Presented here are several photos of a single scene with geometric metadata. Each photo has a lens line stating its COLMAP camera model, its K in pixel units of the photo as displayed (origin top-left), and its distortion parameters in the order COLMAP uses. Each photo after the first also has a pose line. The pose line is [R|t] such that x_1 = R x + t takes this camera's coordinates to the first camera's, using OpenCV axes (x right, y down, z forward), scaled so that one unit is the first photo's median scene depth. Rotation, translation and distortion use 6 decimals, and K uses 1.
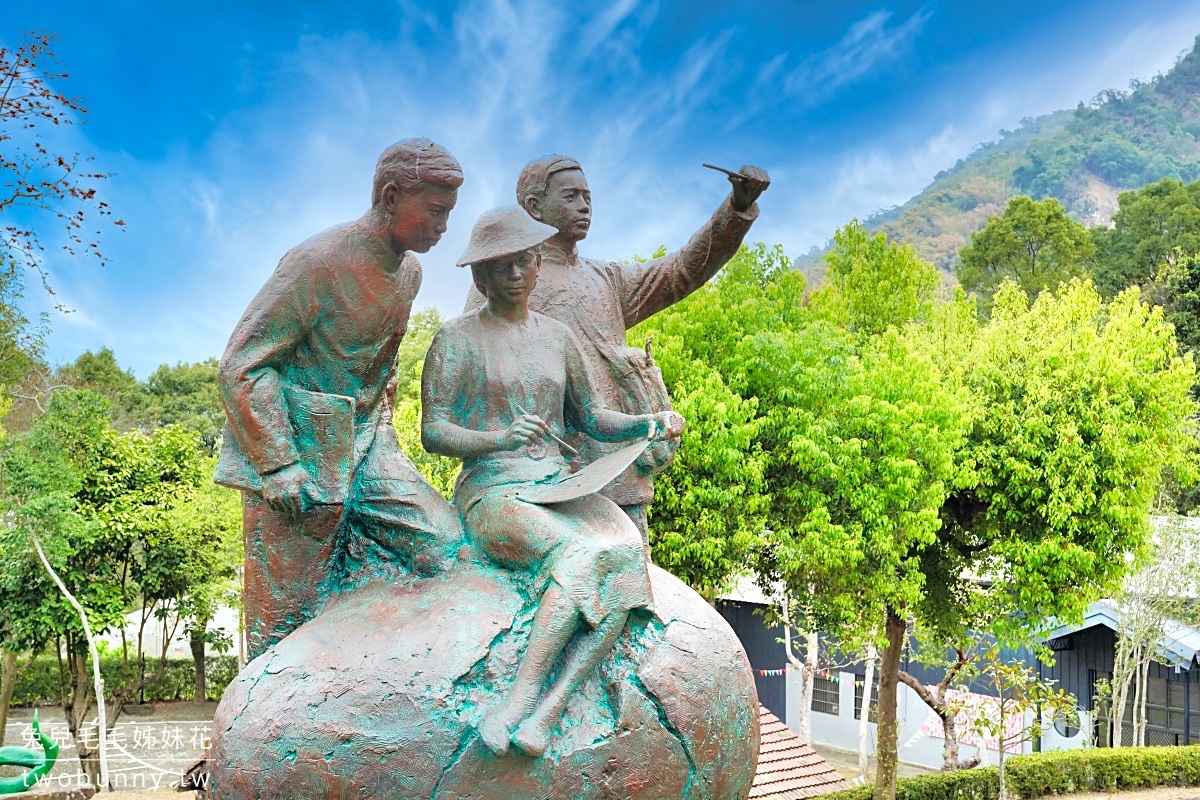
lens RADIAL K [[1454.2, 0, 598.8], [0, 1454.2, 401.7], [0, 0, 1]] dist [0.011091, 0.000000]
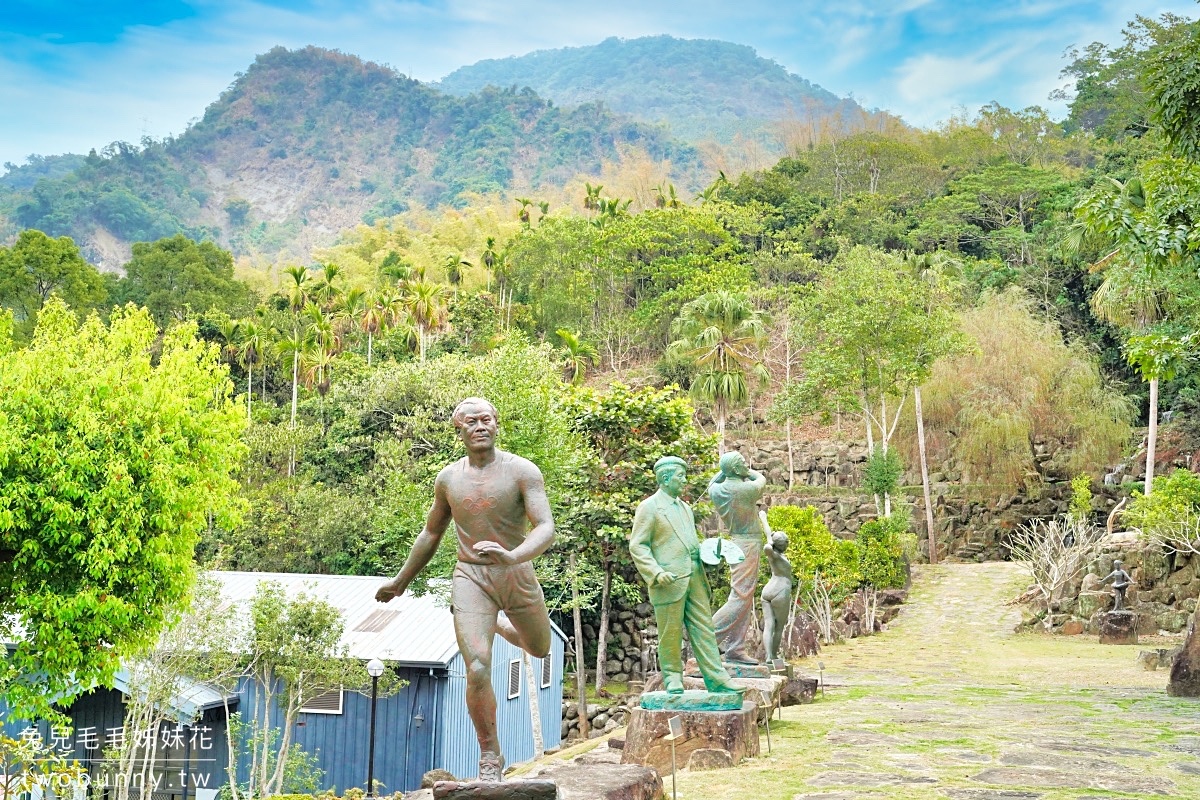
lens RADIAL K [[1454.2, 0, 597.2], [0, 1454.2, 391.2], [0, 0, 1]] dist [0.011091, 0.000000]
pose [[0.780206, 0.073014, 0.621247, -0.007492], [-0.043538, 0.997094, -0.062509, 0.014797], [-0.624006, 0.021722, 0.781118, 0.108057]]
